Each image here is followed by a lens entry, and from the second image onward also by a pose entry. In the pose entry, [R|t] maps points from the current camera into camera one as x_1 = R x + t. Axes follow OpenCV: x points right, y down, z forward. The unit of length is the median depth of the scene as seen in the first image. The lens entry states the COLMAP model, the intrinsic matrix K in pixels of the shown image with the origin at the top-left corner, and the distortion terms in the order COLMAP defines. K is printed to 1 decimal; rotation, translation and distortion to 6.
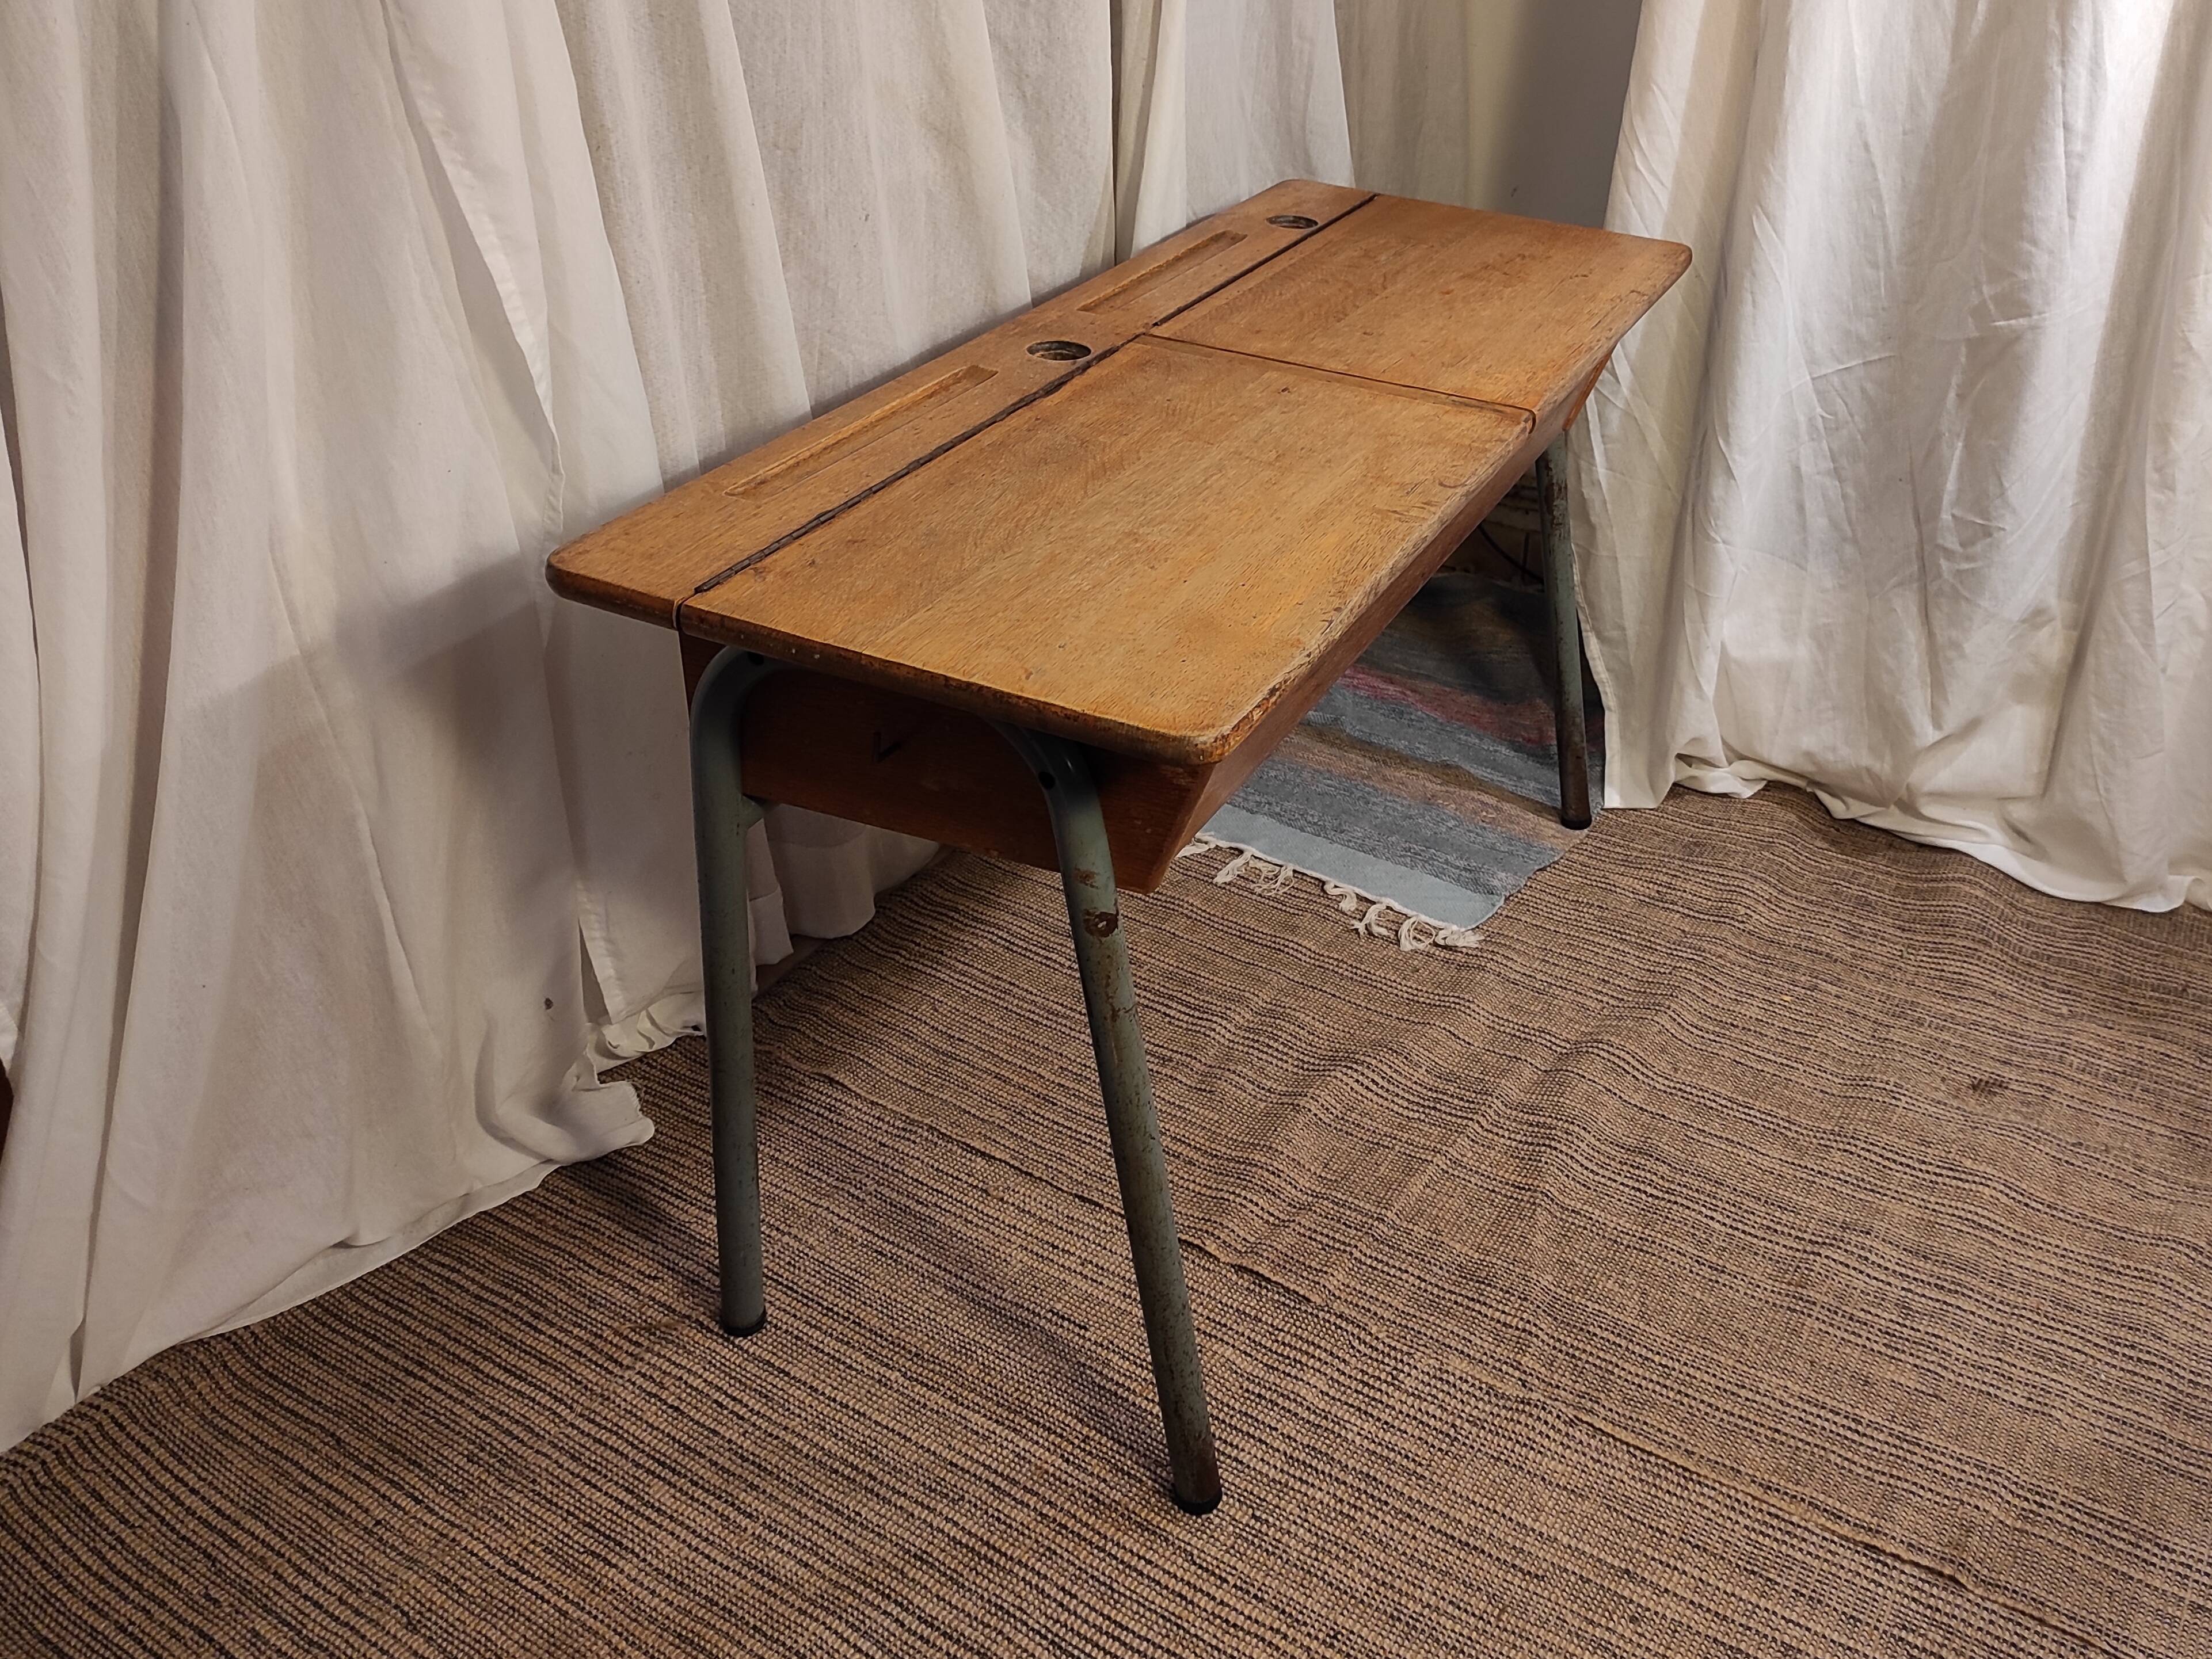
lens RADIAL K [[1955.2, 0, 1213.5], [0, 1955.2, 718.0], [0, 0, 1]] dist [0.051215, -0.062283]
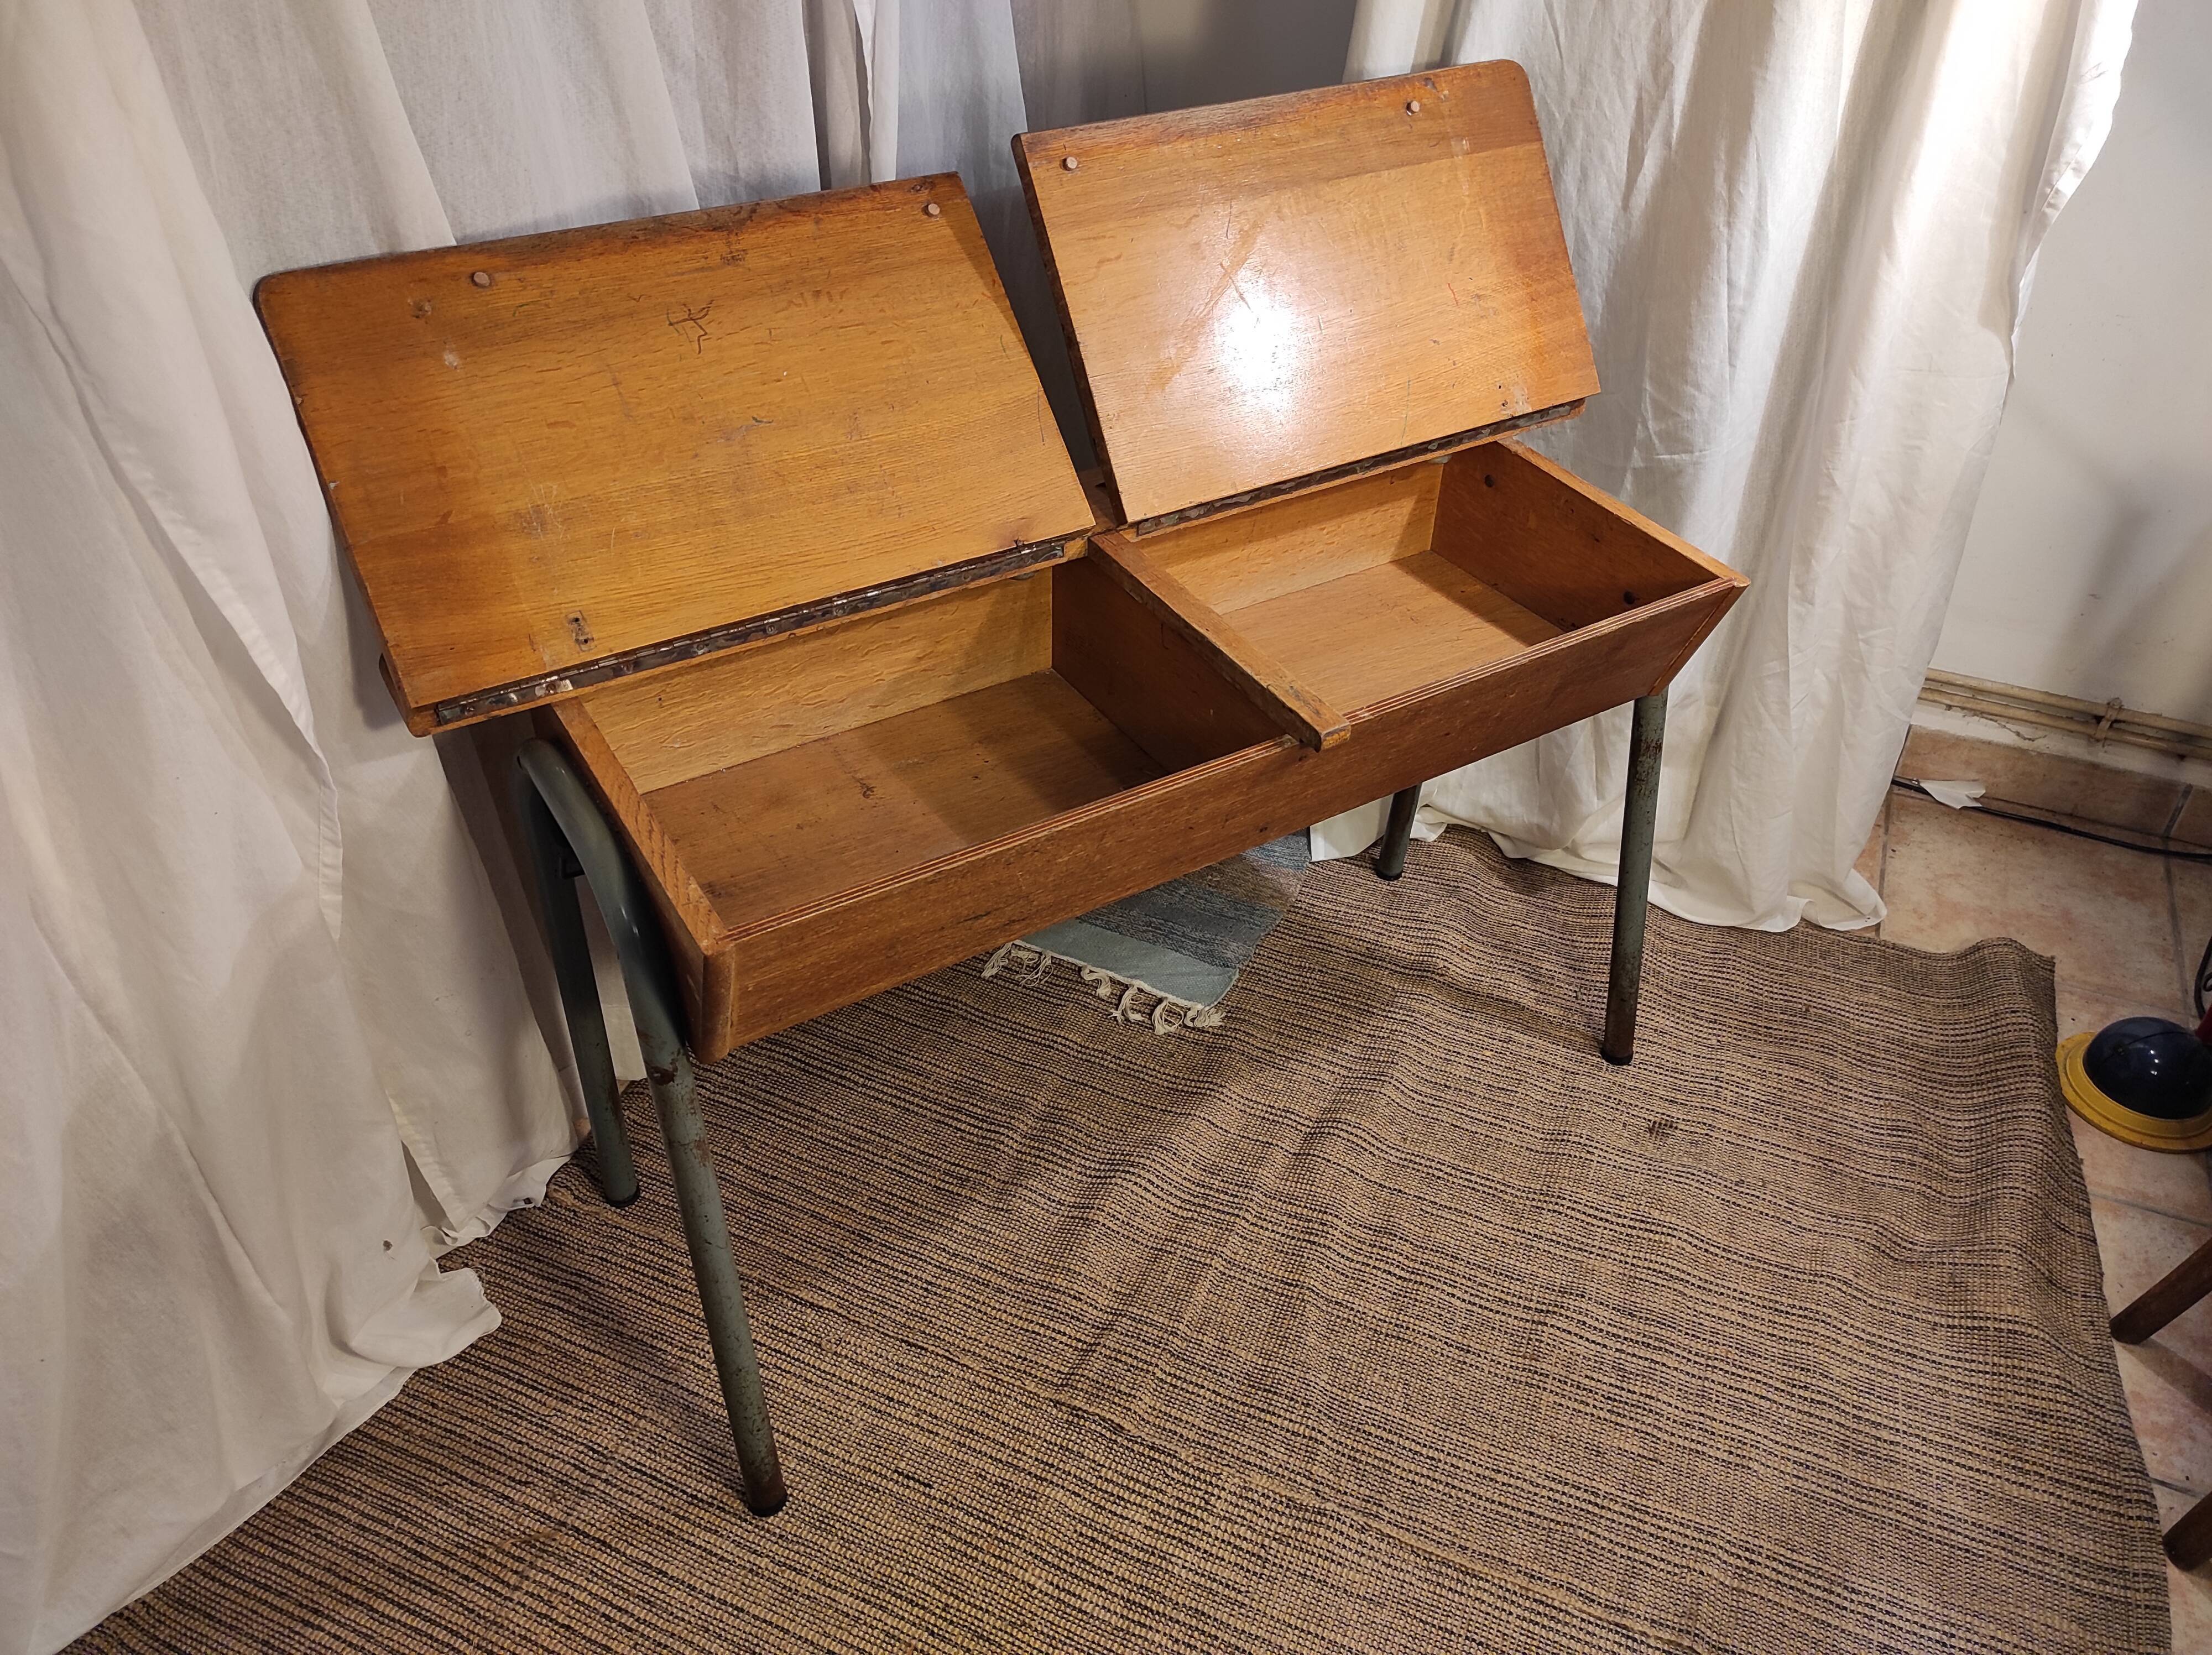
lens RADIAL K [[1627.6, 0, 1100.2], [0, 1627.6, 827.9], [0, 0, 1]] dist [0.053350, -0.052741]
pose [[0.989715, -0.083460, 0.116188, -0.042521], [0.062593, 0.982950, 0.172894, -0.196904], [-0.128636, -0.163843, 0.978063, 0.121683]]
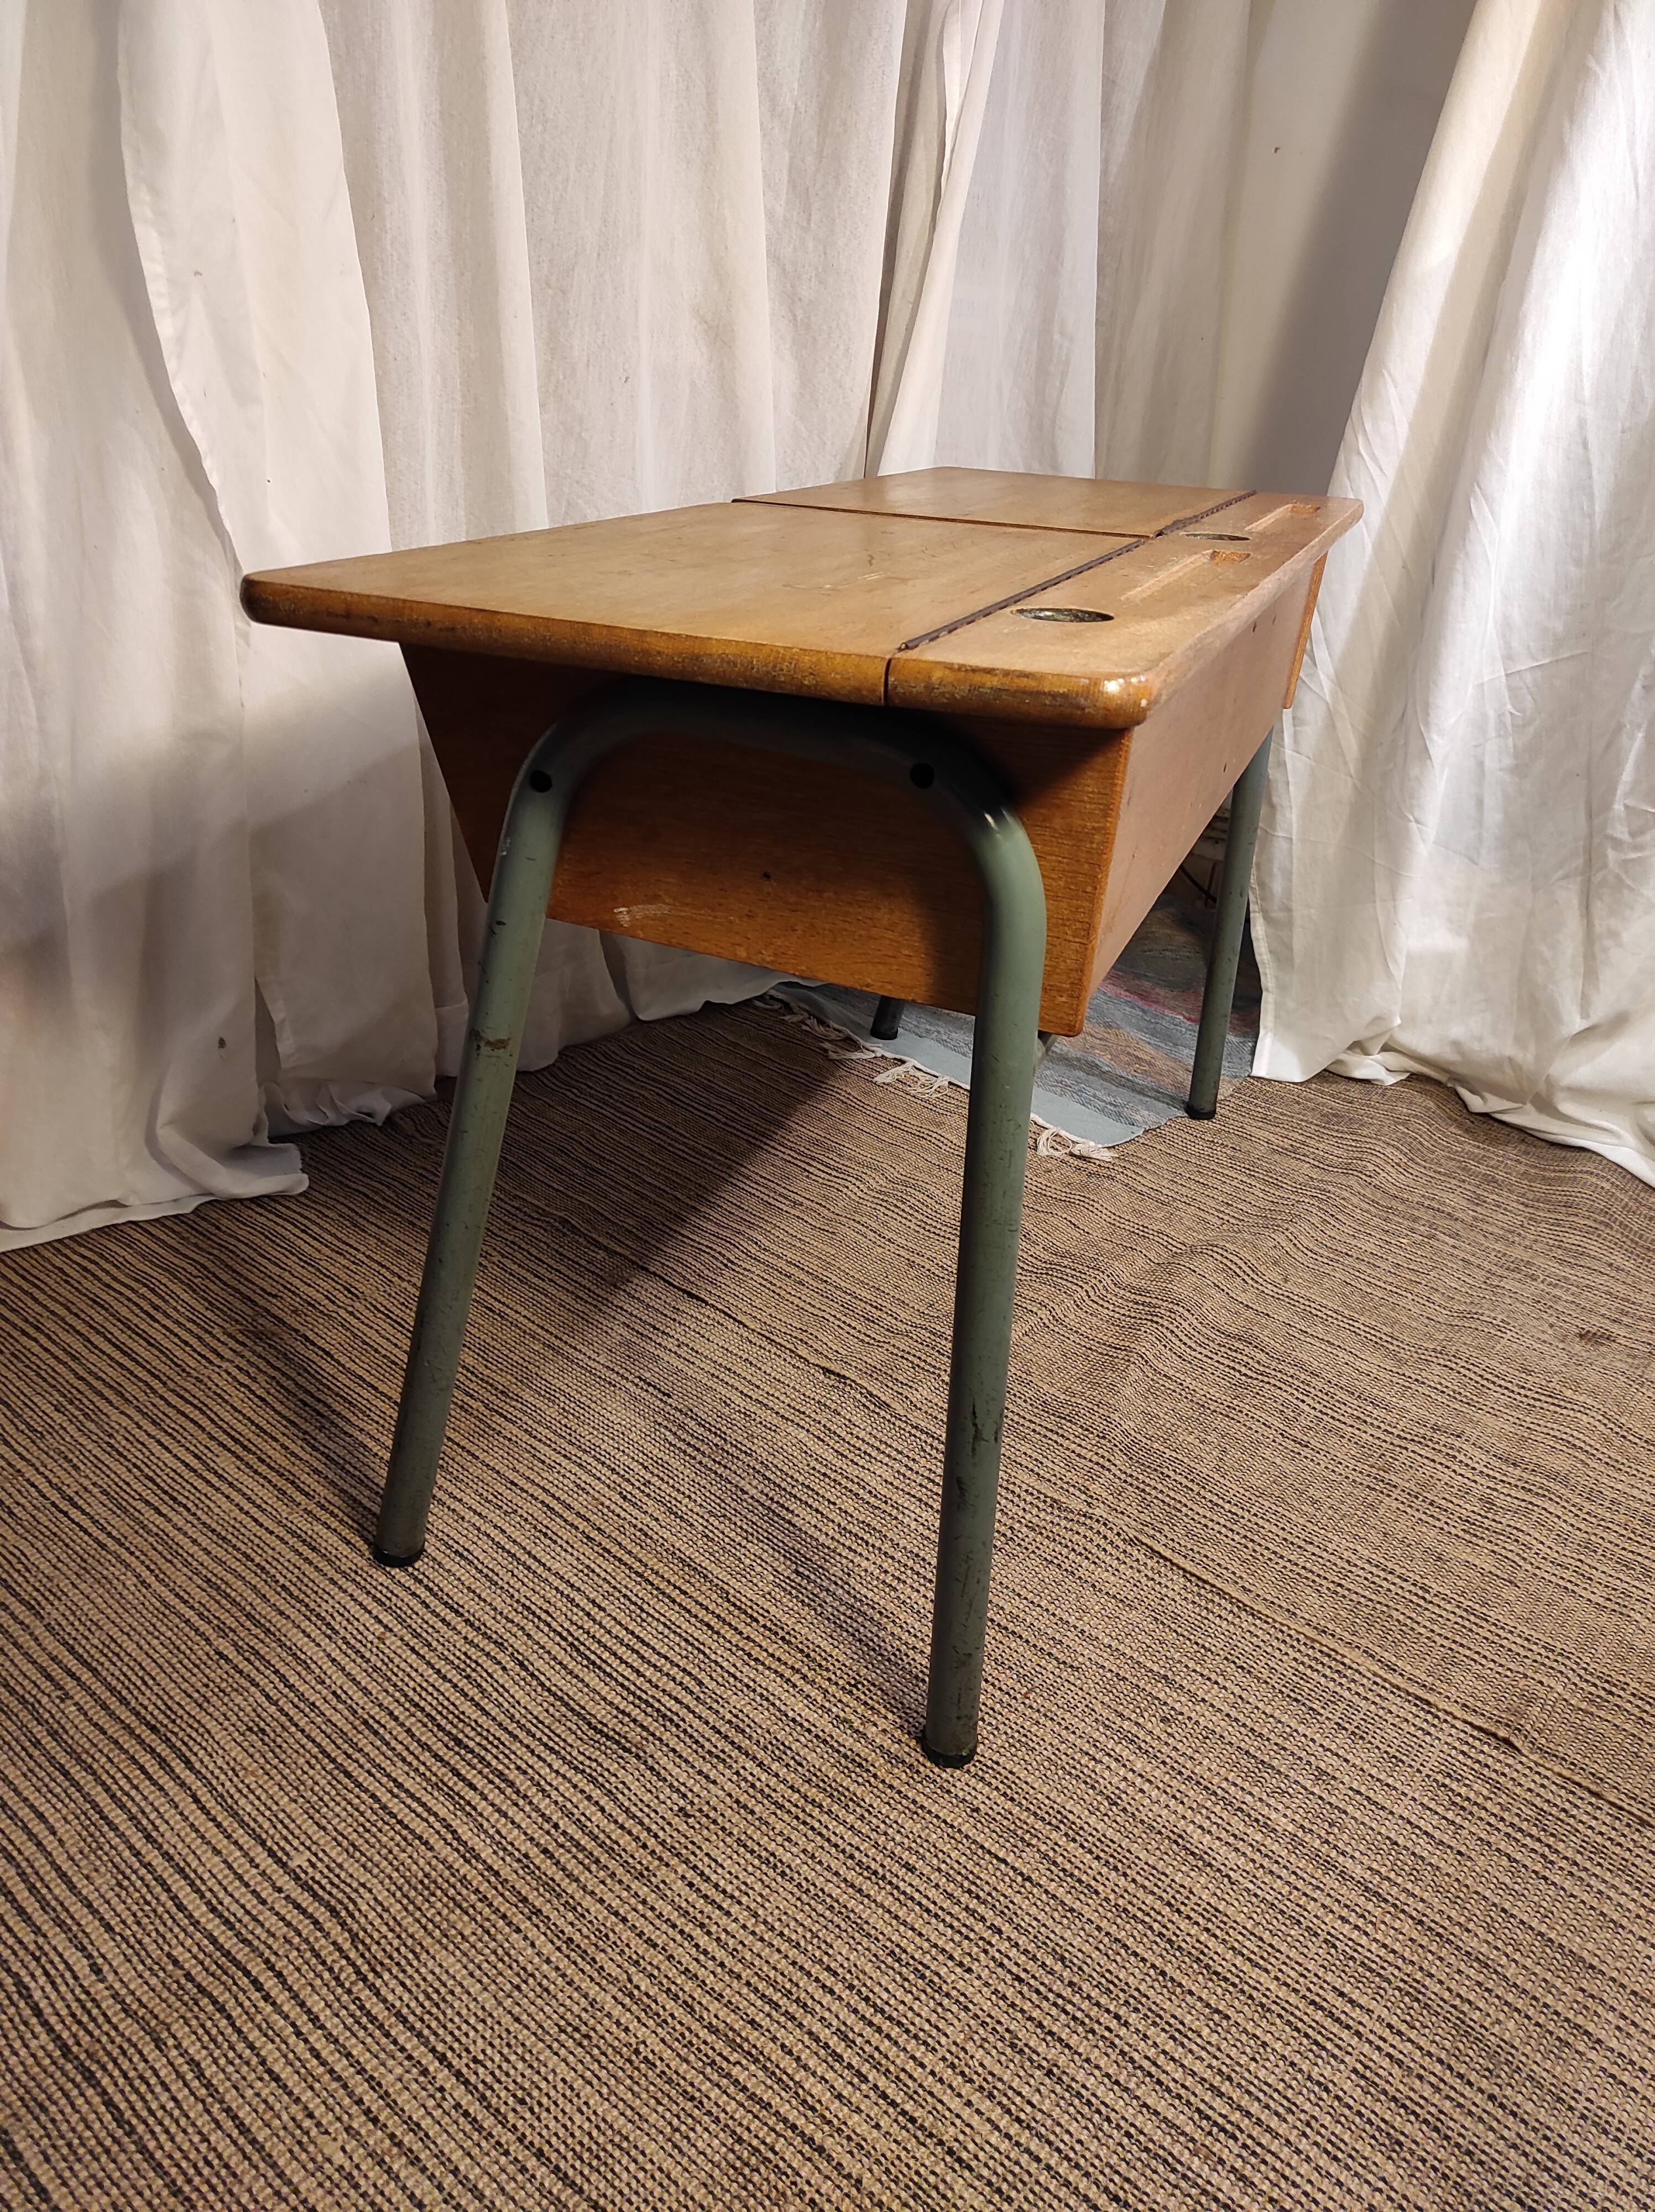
lens RADIAL K [[1636.1, 0, 830.9], [0, 1636.1, 1096.4], [0, 0, 1]] dist [0.042144, -0.040318]
pose [[0.988453, 0.133385, -0.071896, 0.053688], [-0.136079, 0.990116, -0.033945, 0.159197], [0.066658, 0.043336, 0.996834, 0.135281]]
